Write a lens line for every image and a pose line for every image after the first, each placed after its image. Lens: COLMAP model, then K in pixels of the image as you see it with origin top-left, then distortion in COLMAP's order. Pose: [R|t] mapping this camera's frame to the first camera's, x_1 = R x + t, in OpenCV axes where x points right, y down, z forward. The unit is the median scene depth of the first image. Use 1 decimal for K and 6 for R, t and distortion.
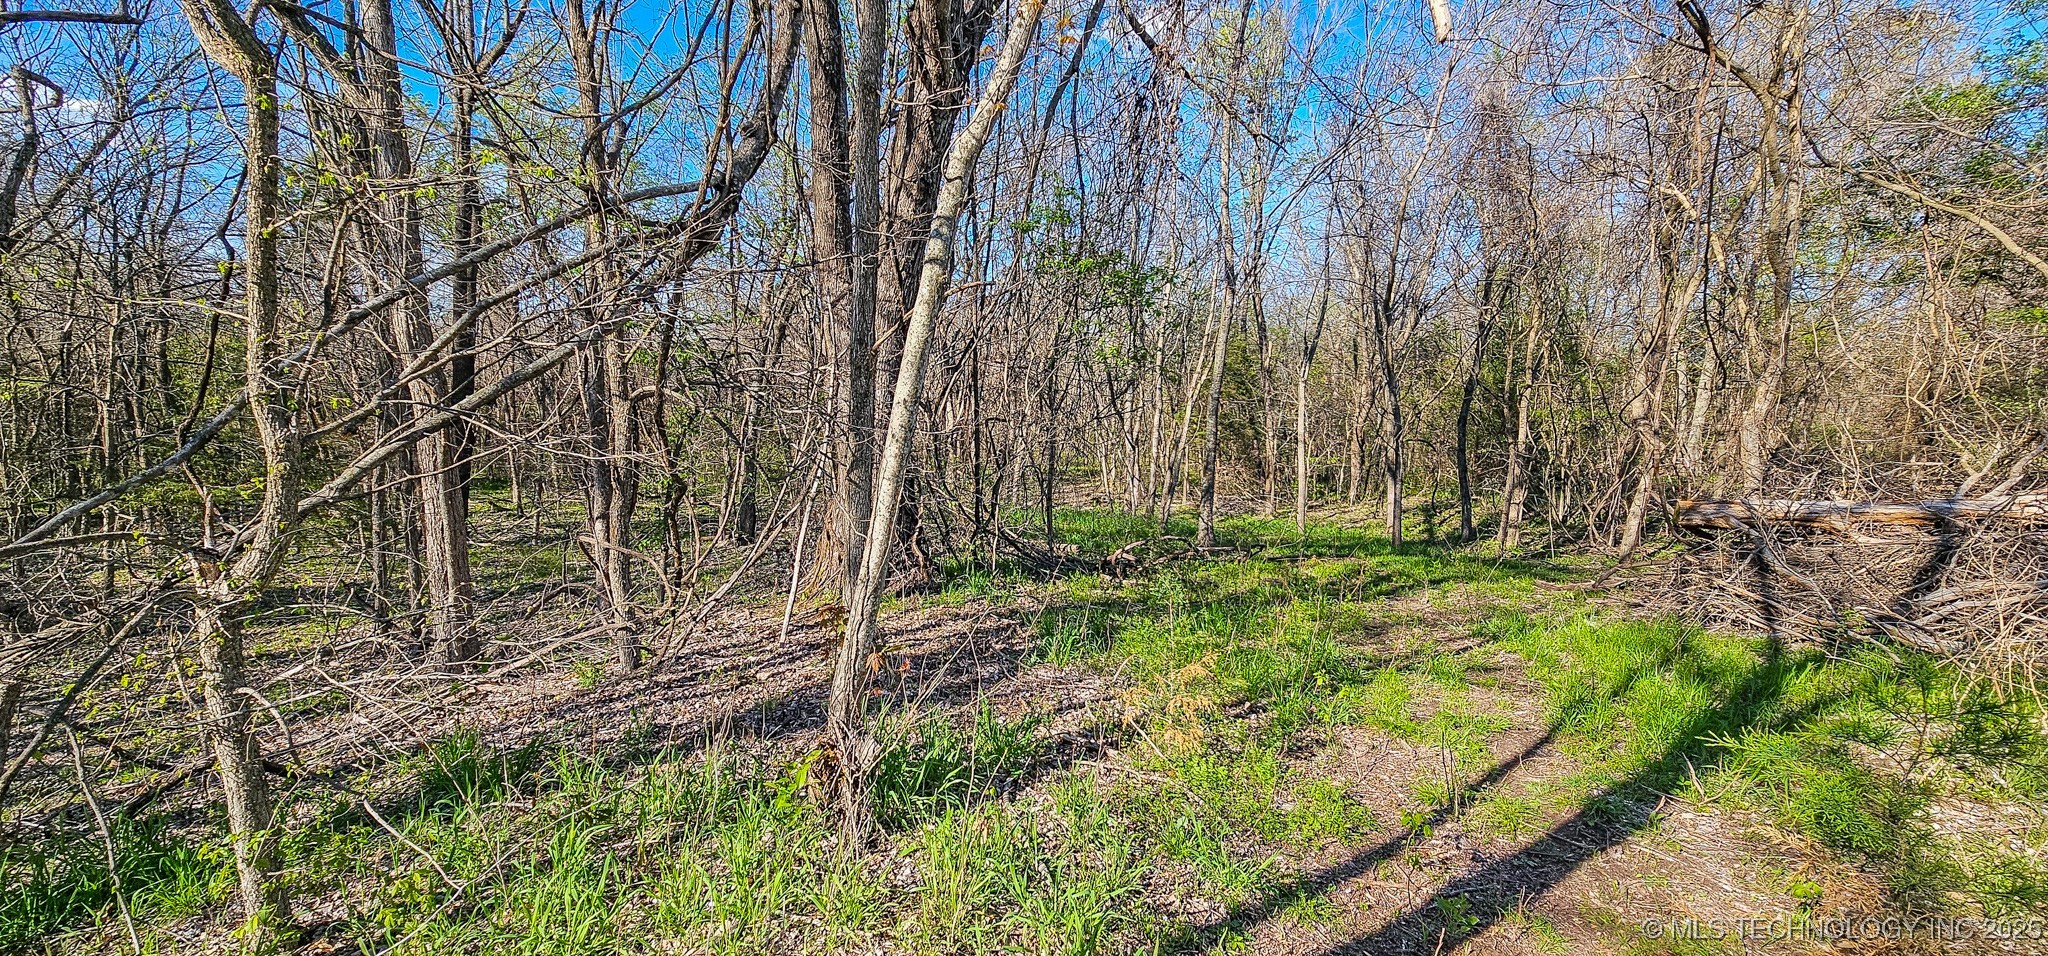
lens RADIAL K [[872.5, 0, 1027.5], [0, 872.5, 504.5], [0, 0, 1]] dist [0.014211, 0.000591]
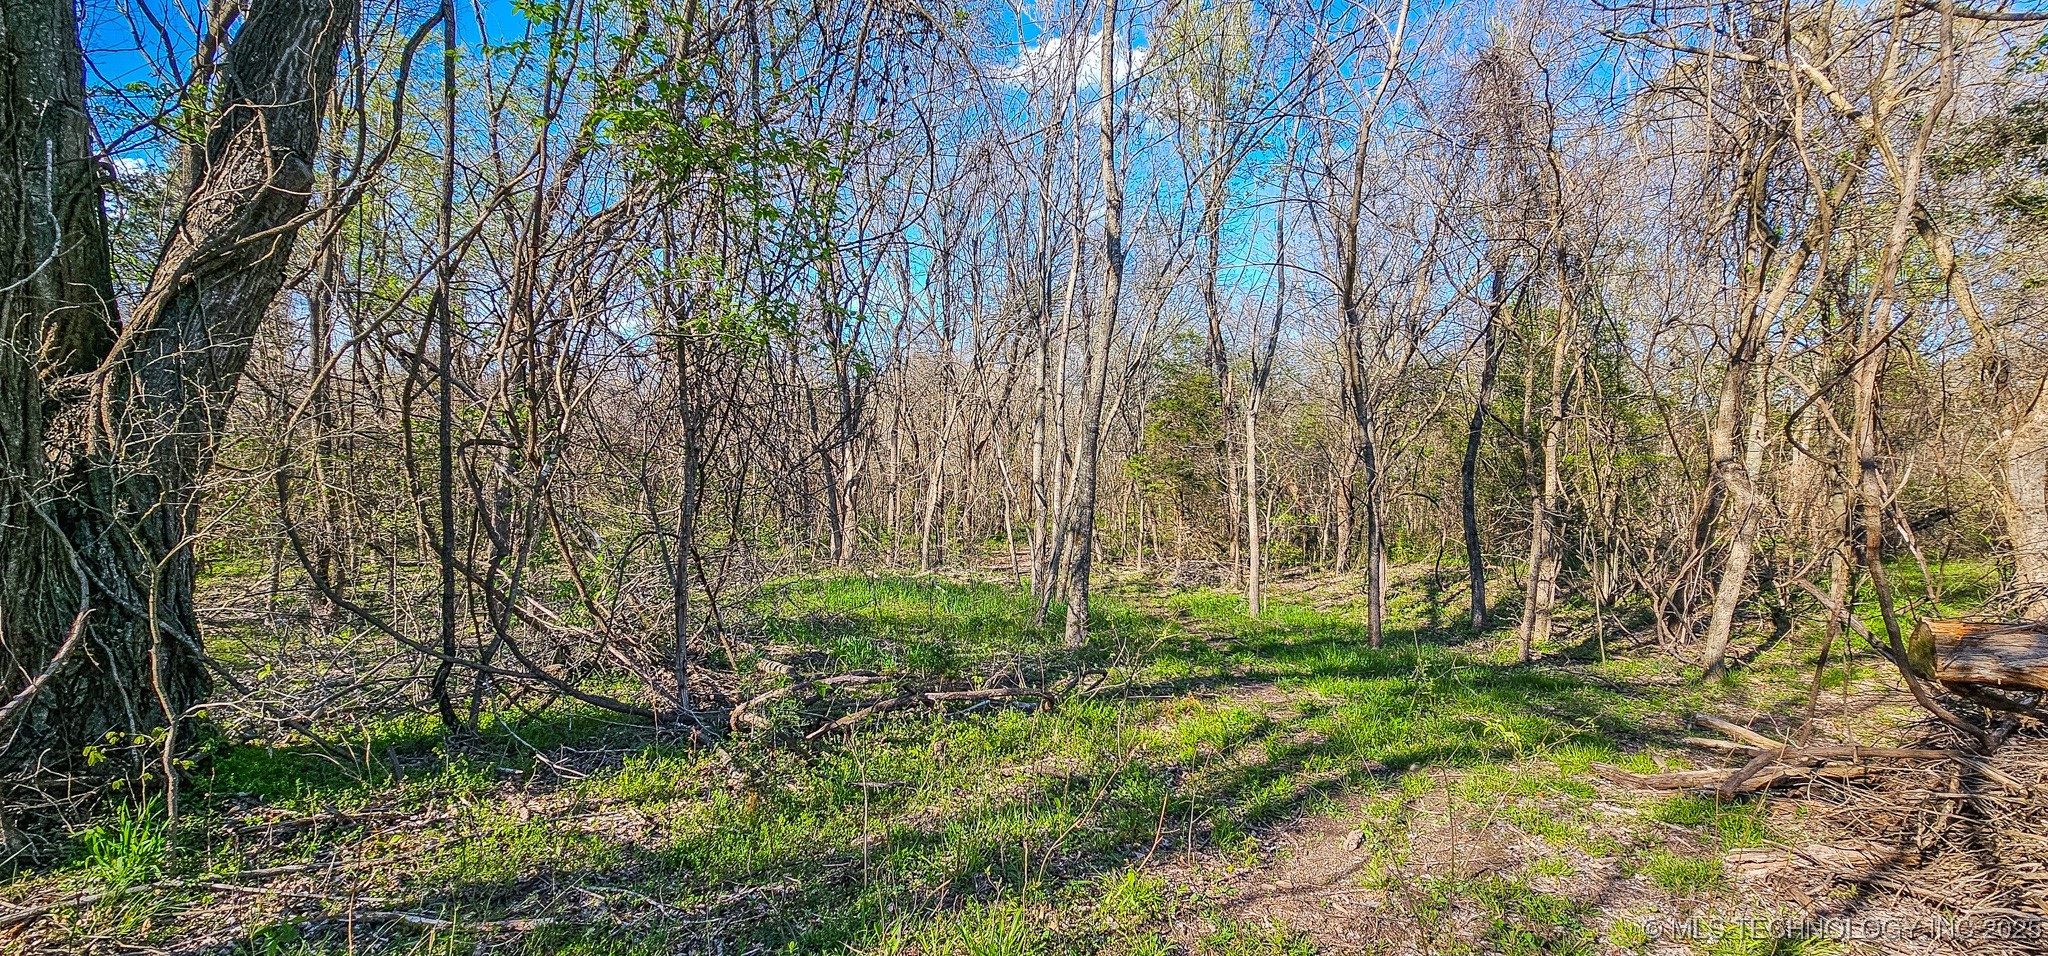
lens RADIAL K [[872.5, 0, 1027.5], [0, 872.5, 504.5], [0, 0, 1]] dist [0.014211, 0.000591]
pose [[0.999761, 0.000577, -0.021867, 0.135309], [-0.001990, 0.997906, -0.064649, -0.014871], [0.021784, 0.064677, 0.997668, 0.245458]]
